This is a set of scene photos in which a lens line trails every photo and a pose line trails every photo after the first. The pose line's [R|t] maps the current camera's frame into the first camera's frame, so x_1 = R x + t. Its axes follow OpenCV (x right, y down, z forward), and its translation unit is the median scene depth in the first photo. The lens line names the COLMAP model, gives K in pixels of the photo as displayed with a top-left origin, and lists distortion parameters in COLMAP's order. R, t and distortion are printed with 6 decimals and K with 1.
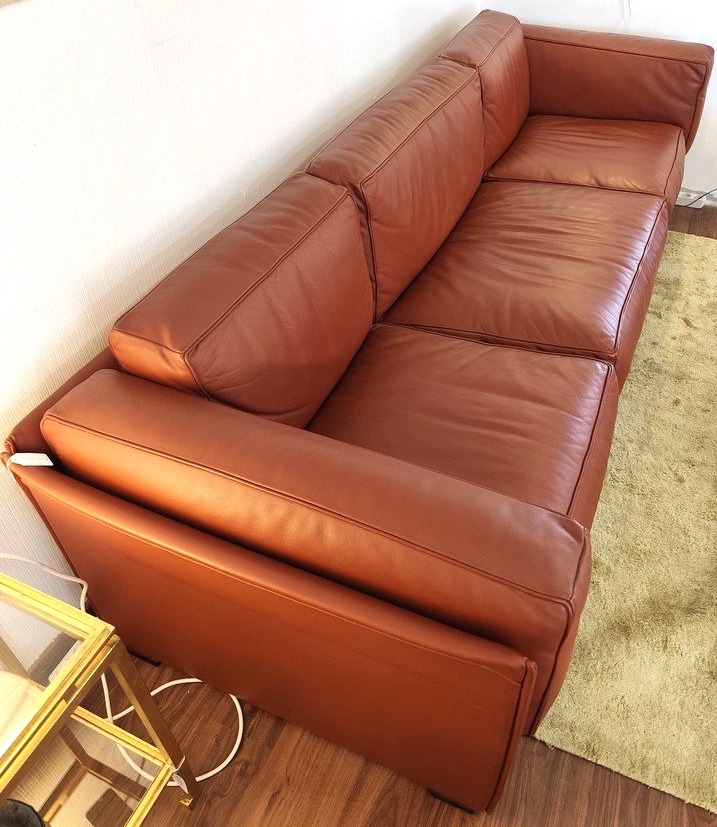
lens RADIAL K [[663.3, 0, 359.1], [0, 663.3, 396.1], [0, 0, 1]] dist [0.029146, 0.003136]
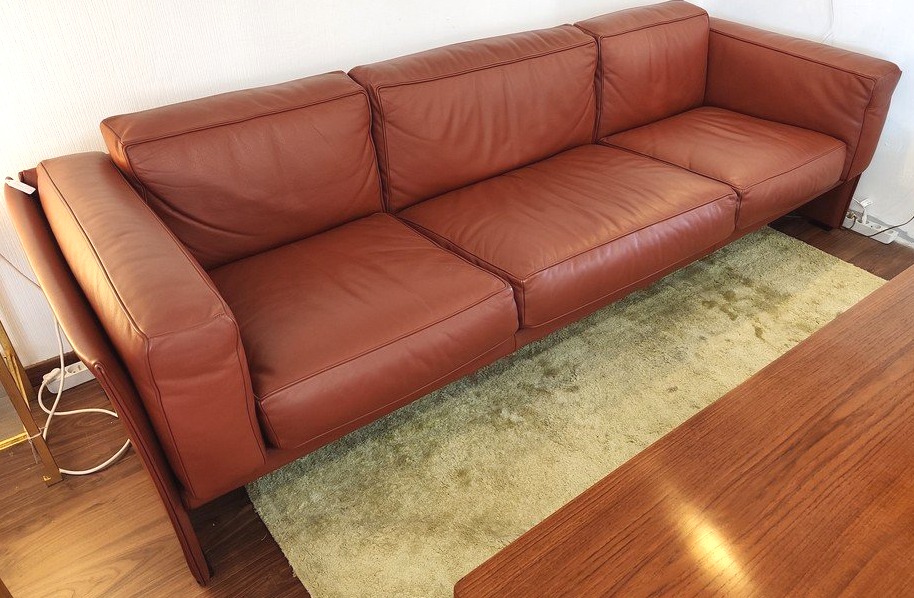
lens RADIAL K [[646.1, 0, 449.6], [0, 646.1, 301.5], [0, 0, 1]] dist [0.035727, -0.006337]
pose [[0.876920, 0.300993, -0.374720, 0.533366], [-0.339961, 0.939551, -0.040883, 0.039029], [0.339763, 0.163241, 0.926236, 0.011984]]
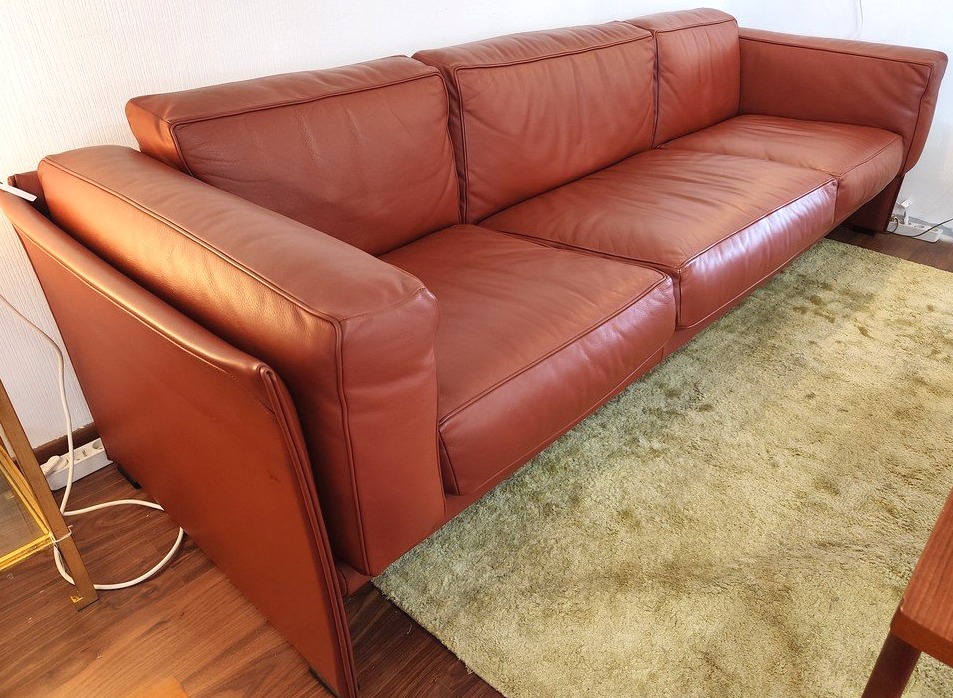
lens RADIAL K [[659.2, 0, 486.3], [0, 659.2, 348.2], [0, 0, 1]] dist [0.031043, -0.002742]
pose [[0.950645, 0.189537, -0.245662, 0.295639], [-0.229385, 0.962462, -0.145085, 0.175921], [0.208942, 0.194275, 0.958436, 0.100735]]
